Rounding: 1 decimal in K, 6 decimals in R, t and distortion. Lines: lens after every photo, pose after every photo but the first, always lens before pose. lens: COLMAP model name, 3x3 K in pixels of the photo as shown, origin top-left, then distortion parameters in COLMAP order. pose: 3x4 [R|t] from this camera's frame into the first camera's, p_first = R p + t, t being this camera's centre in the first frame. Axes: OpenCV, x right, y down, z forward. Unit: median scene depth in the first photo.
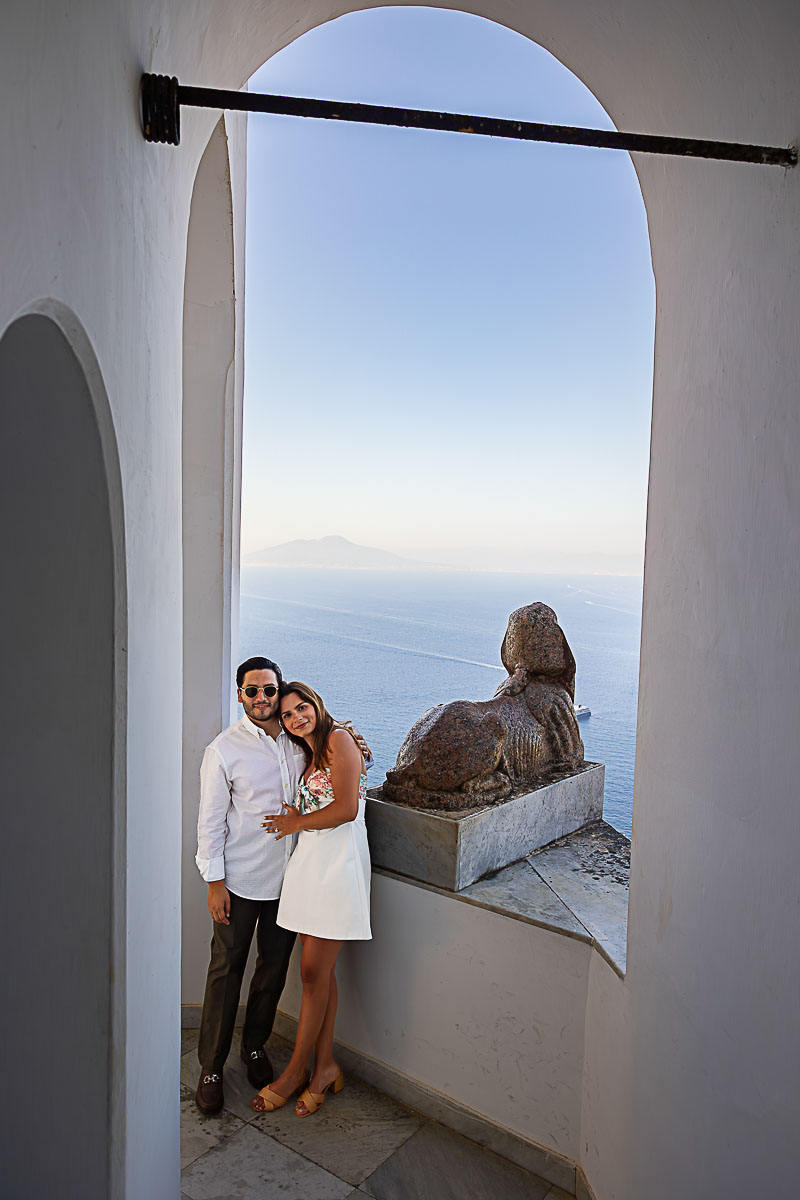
lens RADIAL K [[785.7, 0, 396.0], [0, 785.7, 606.1], [0, 0, 1]] dist [0.000373, 0.000031]
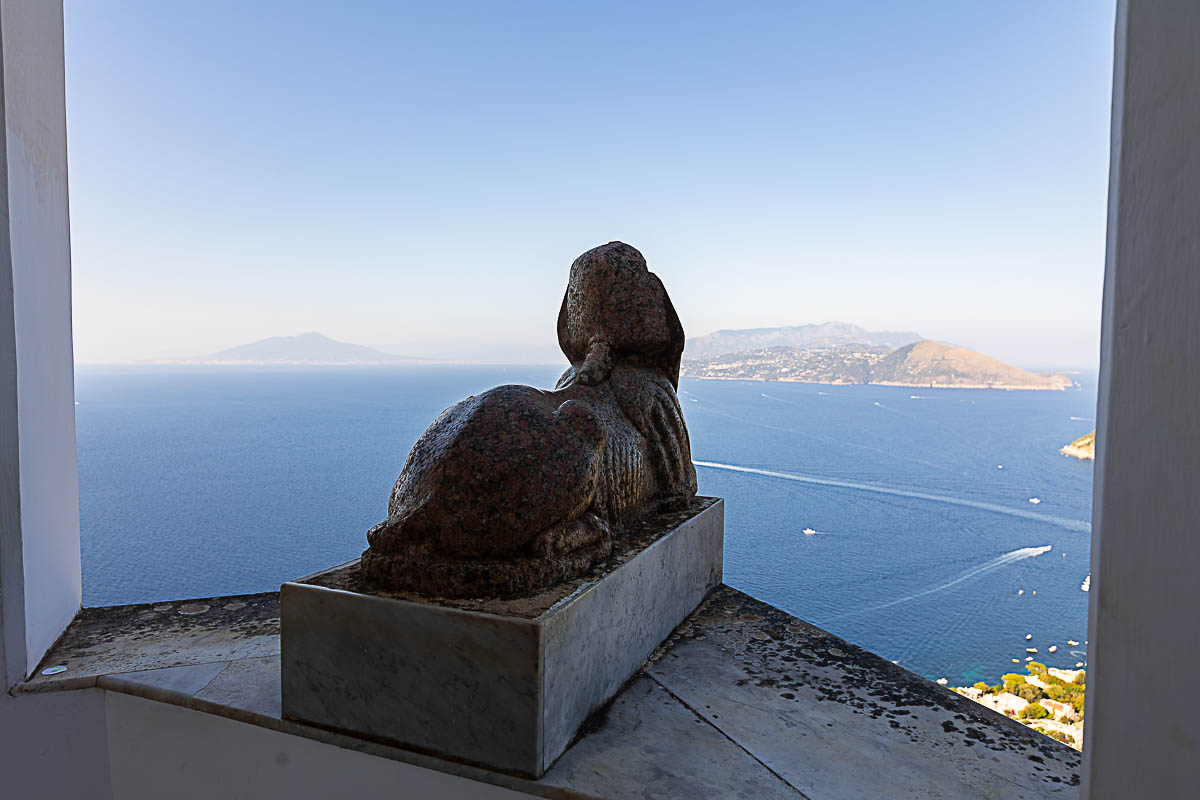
lens RADIAL K [[785.7, 0, 597.2], [0, 785.7, 392.4], [0, 0, 1]] dist [0.000373, 0.000031]
pose [[0.962298, -0.035534, 0.269667, -0.003543], [0.032145, 0.999339, 0.016973, 0.121078], [-0.270092, -0.007664, 0.962804, 0.492860]]
